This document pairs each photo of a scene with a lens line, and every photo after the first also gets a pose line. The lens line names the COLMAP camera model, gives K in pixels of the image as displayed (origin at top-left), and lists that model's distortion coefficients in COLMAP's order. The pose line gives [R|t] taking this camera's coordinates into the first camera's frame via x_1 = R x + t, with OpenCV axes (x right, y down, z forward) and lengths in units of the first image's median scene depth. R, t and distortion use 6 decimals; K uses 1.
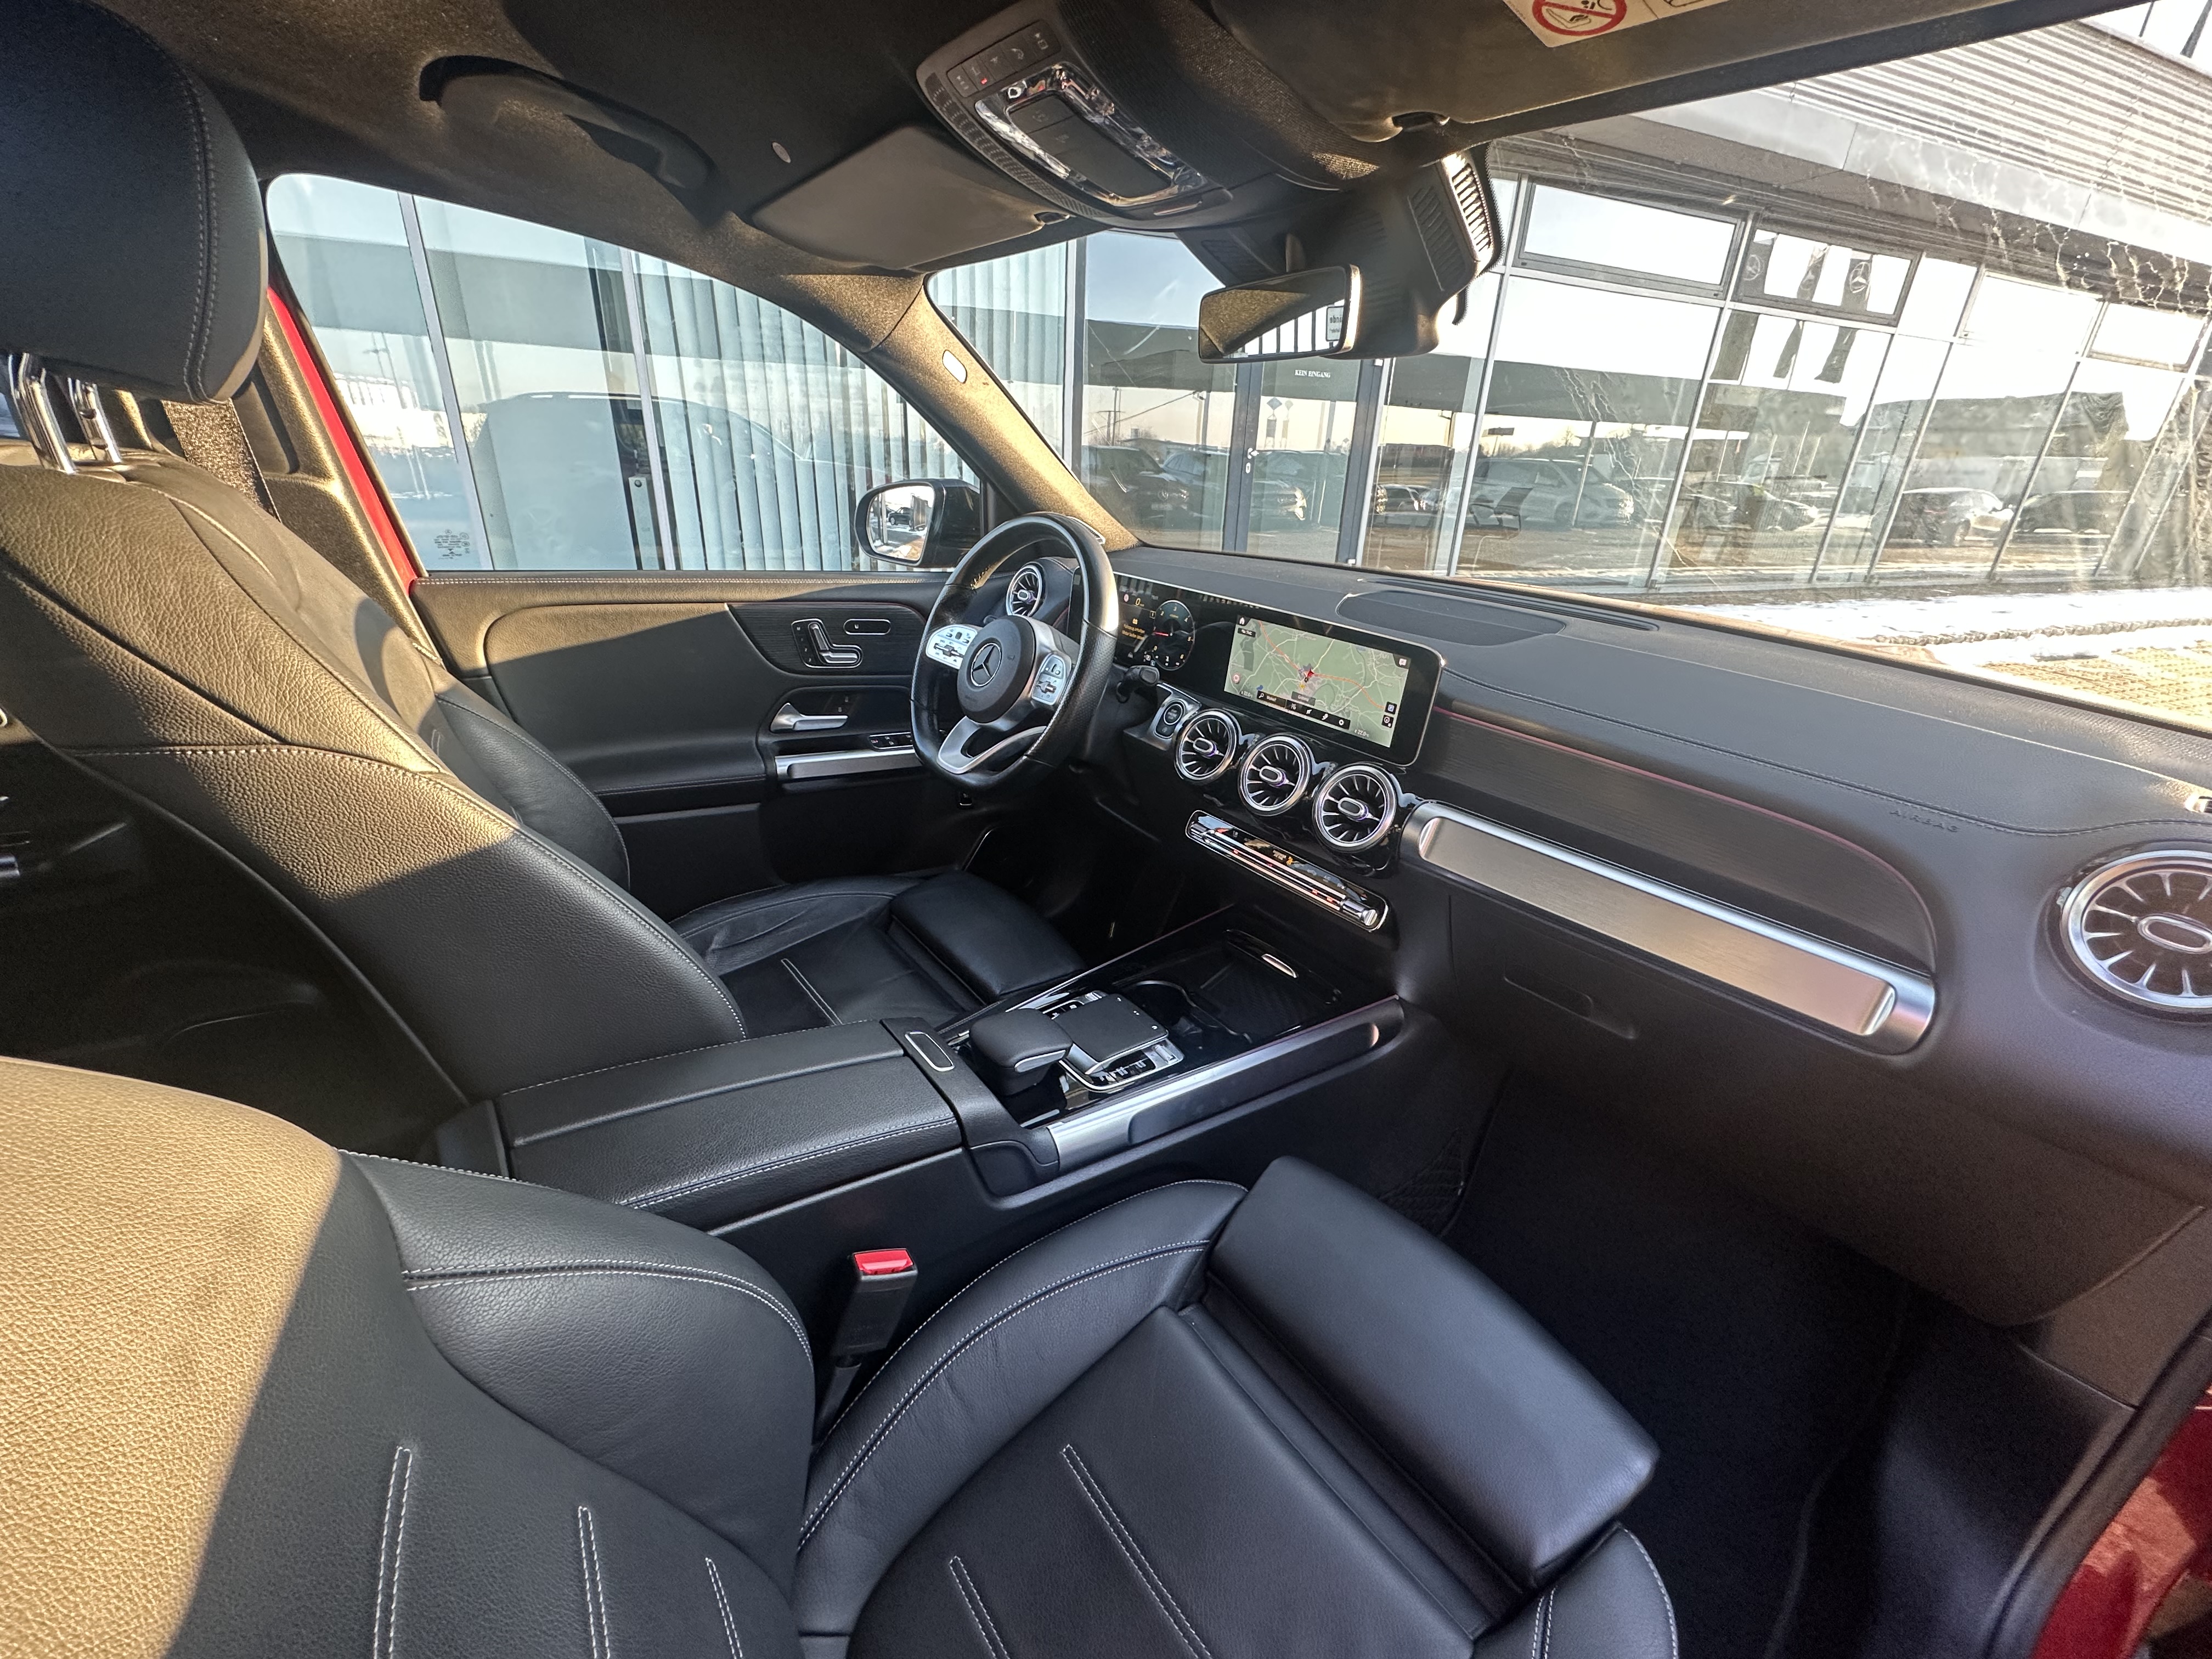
lens RADIAL K [[886.6, 0, 1105.2], [0, 886.6, 819.7], [0, 0, 1]] dist [0.007935, 0.000166]
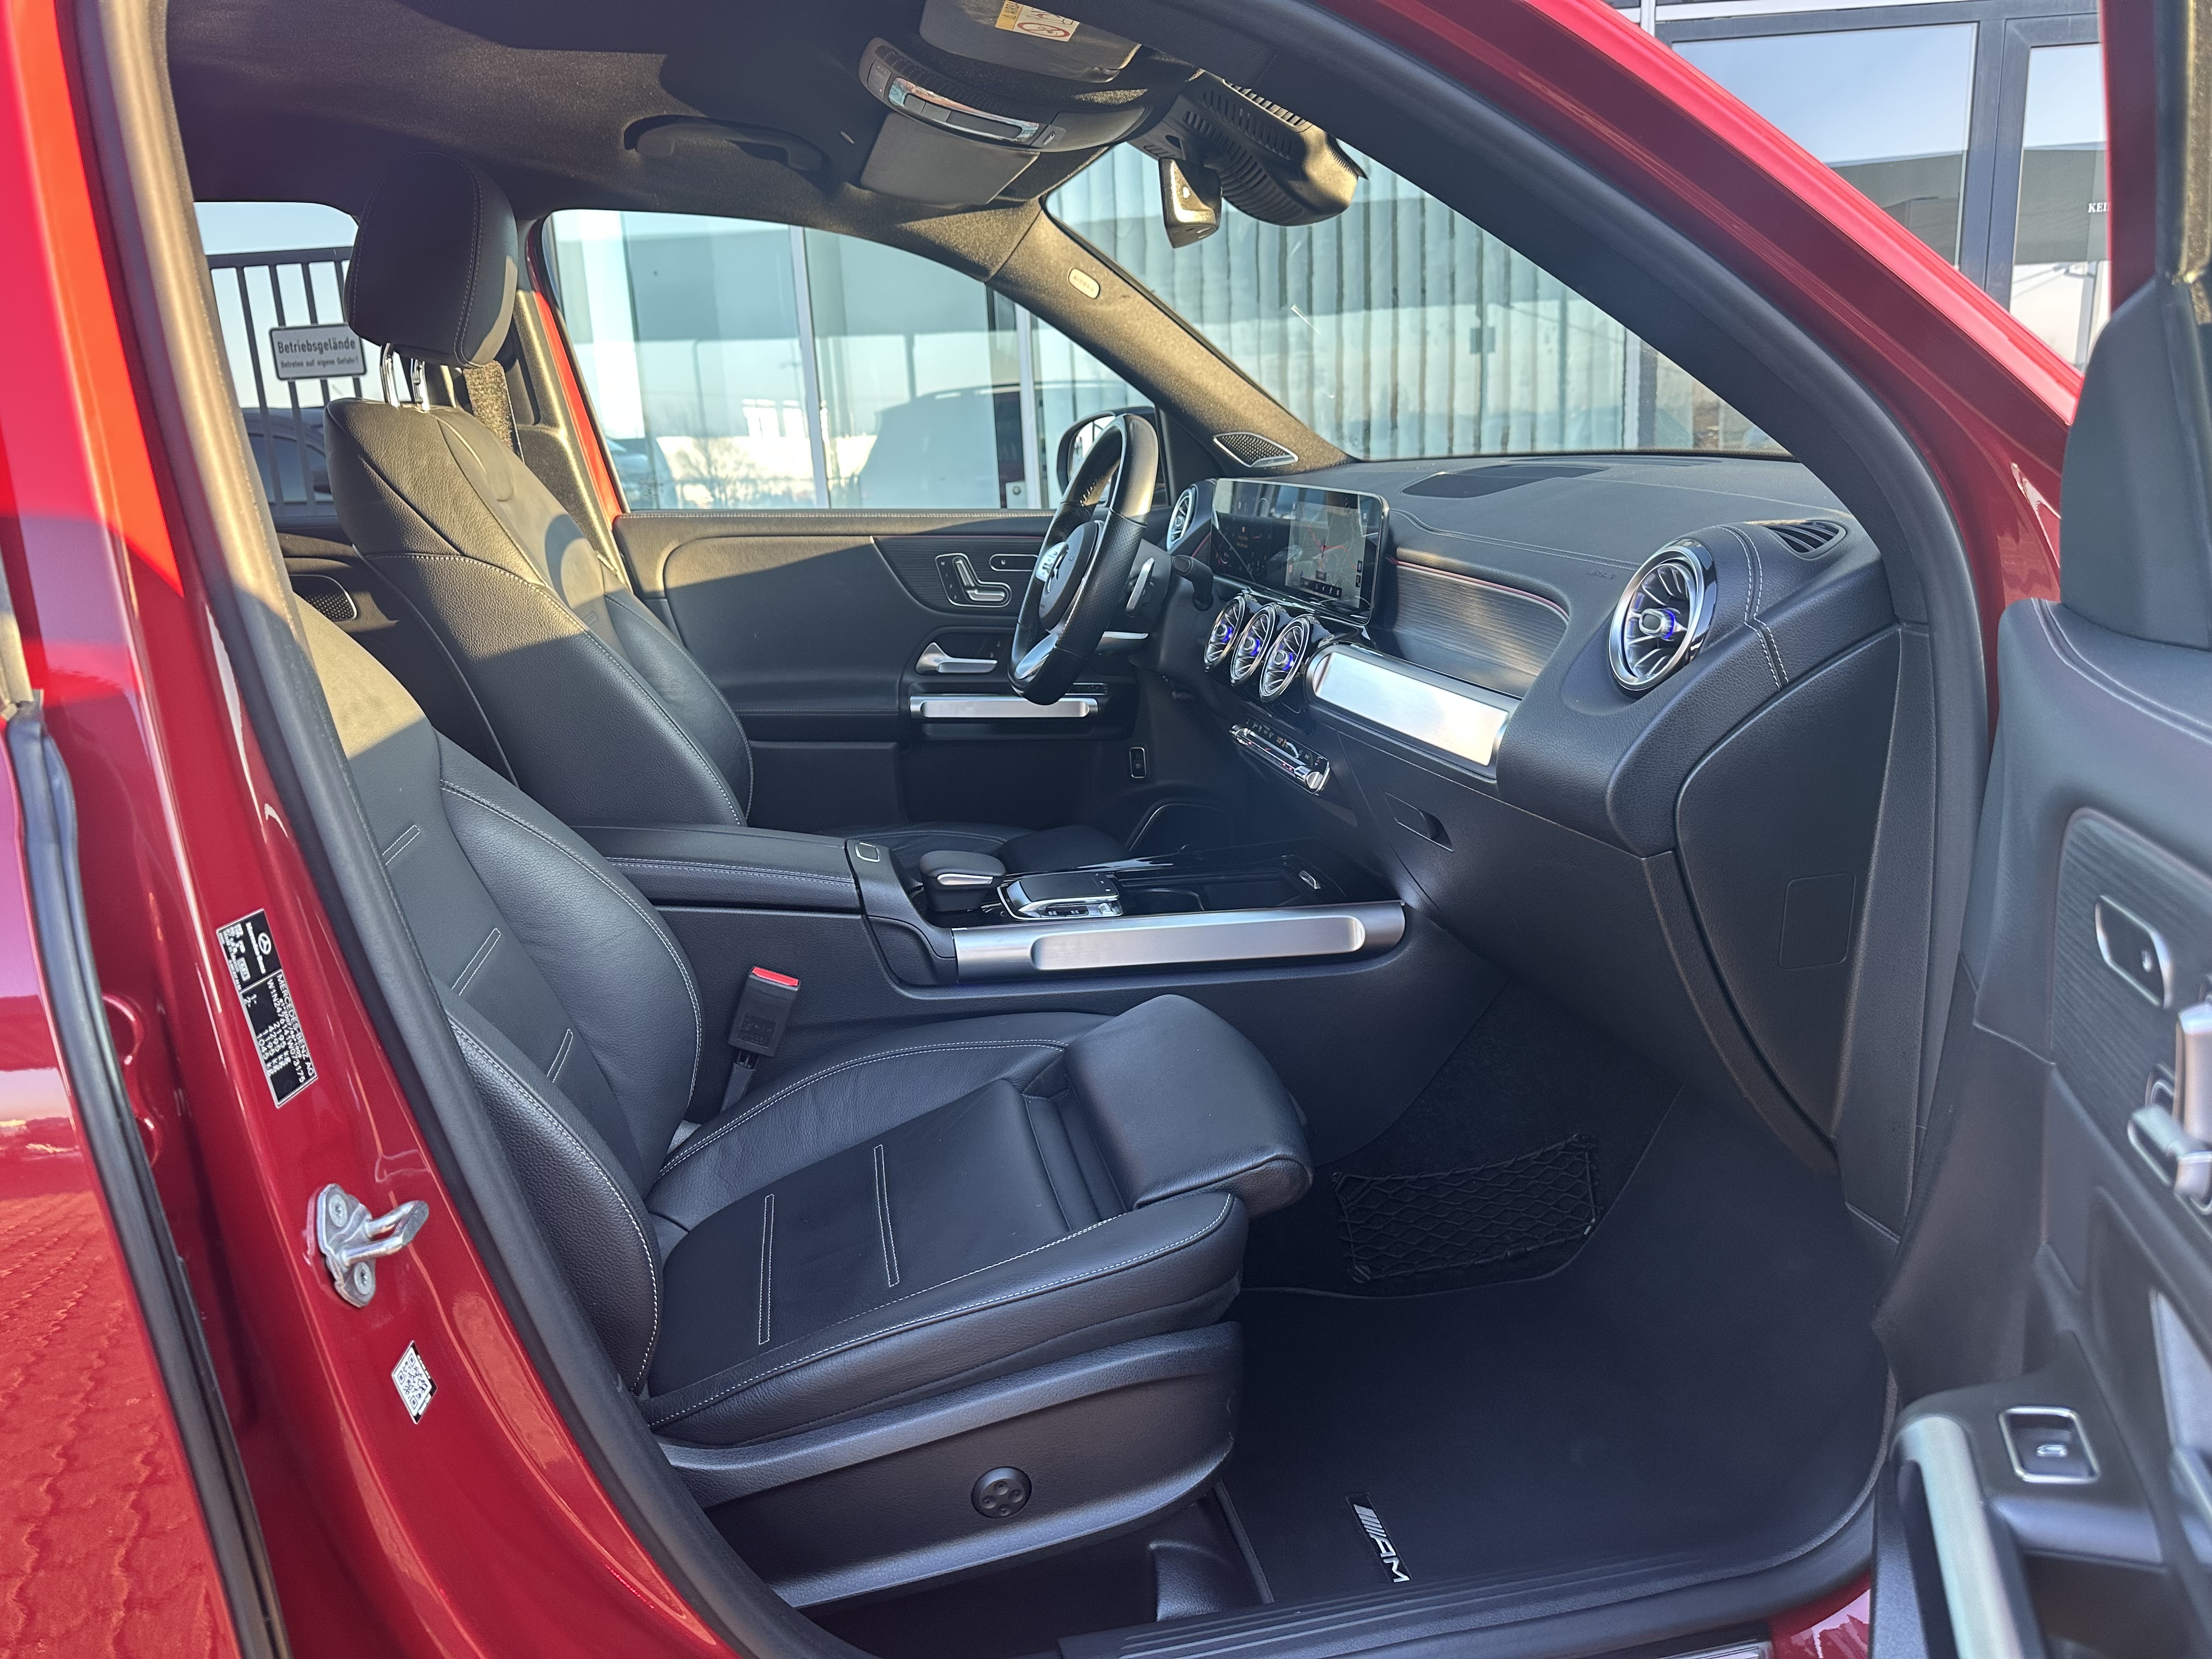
lens RADIAL K [[1556.7, 0, 1099.6], [0, 1556.7, 844.2], [0, 0, 1]] dist [0.023553, -0.005404]
pose [[0.893980, 0.032772, -0.446906, 0.686923], [-0.094546, 0.988665, -0.116629, 0.322026], [0.438019, 0.146517, 0.886946, -0.457930]]
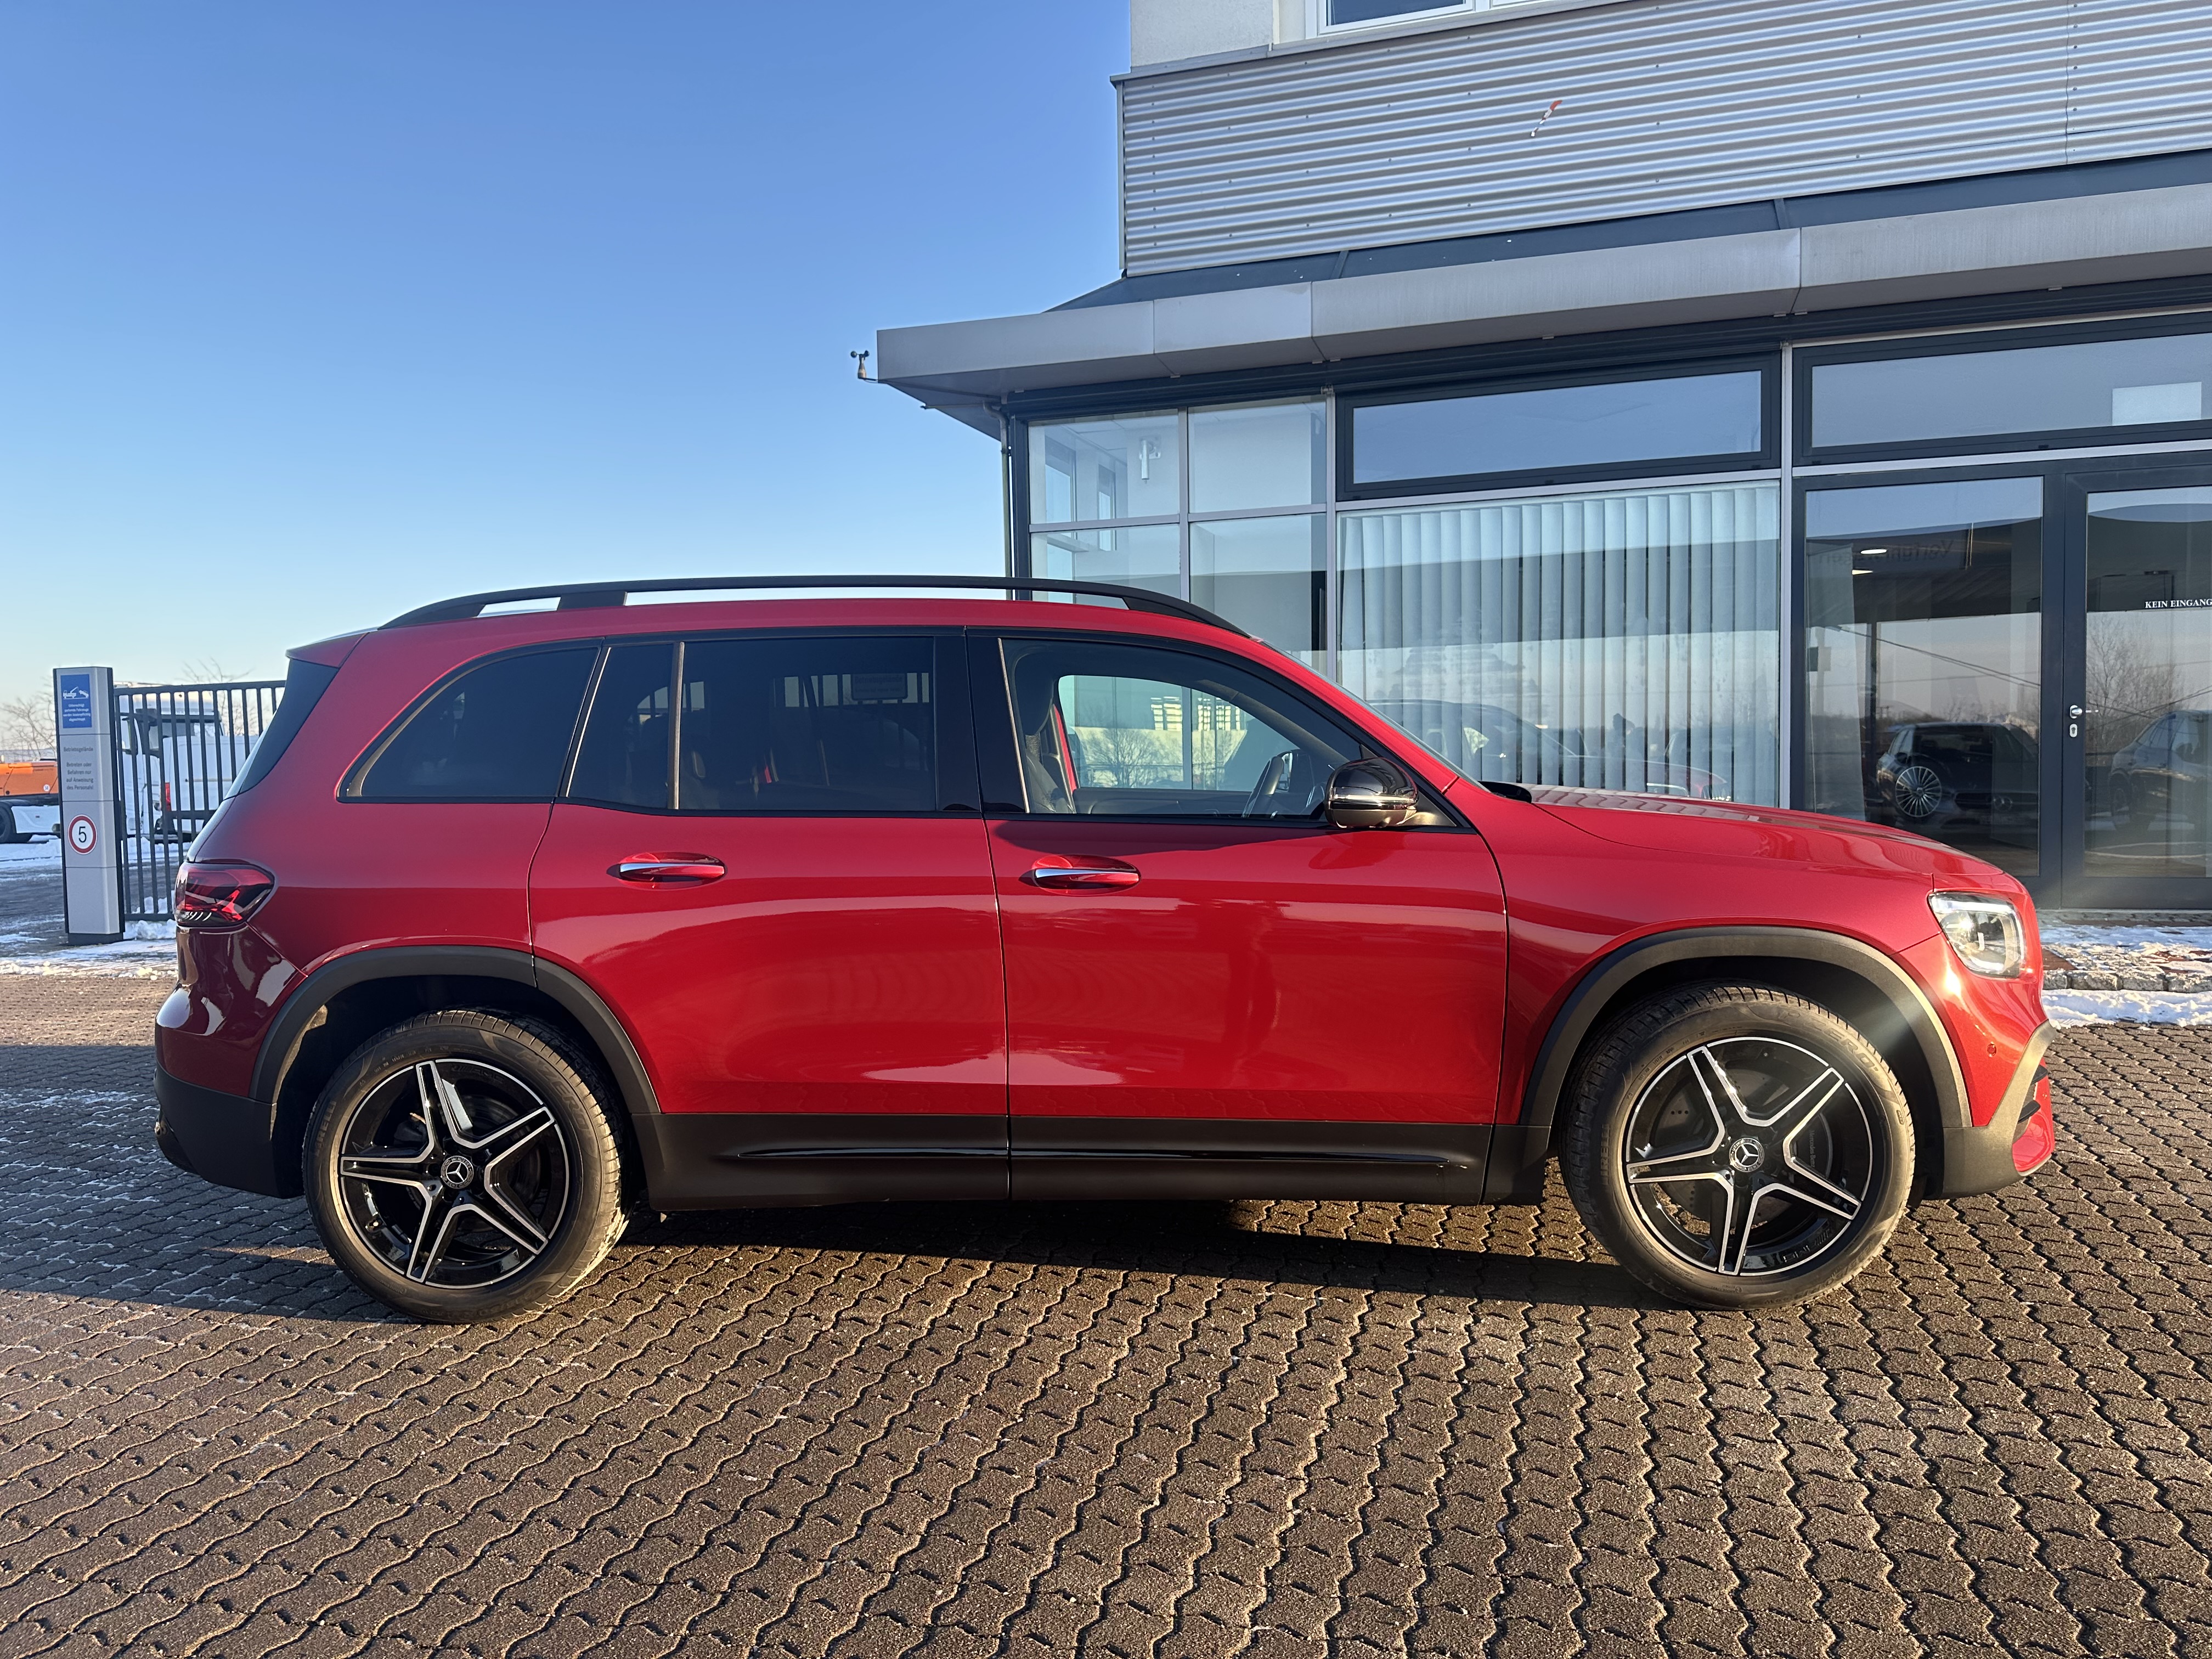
lens RADIAL K [[1556.7, 0, 1110.0], [0, 1556.7, 833.6], [0, 0, 1]] dist [0.023553, -0.005404]
pose [[0.762958, -0.018068, -0.646196, 2.332998], [-0.200950, 0.943458, -0.263639, 1.069811], [0.614422, 0.330999, 0.716188, -2.263051]]
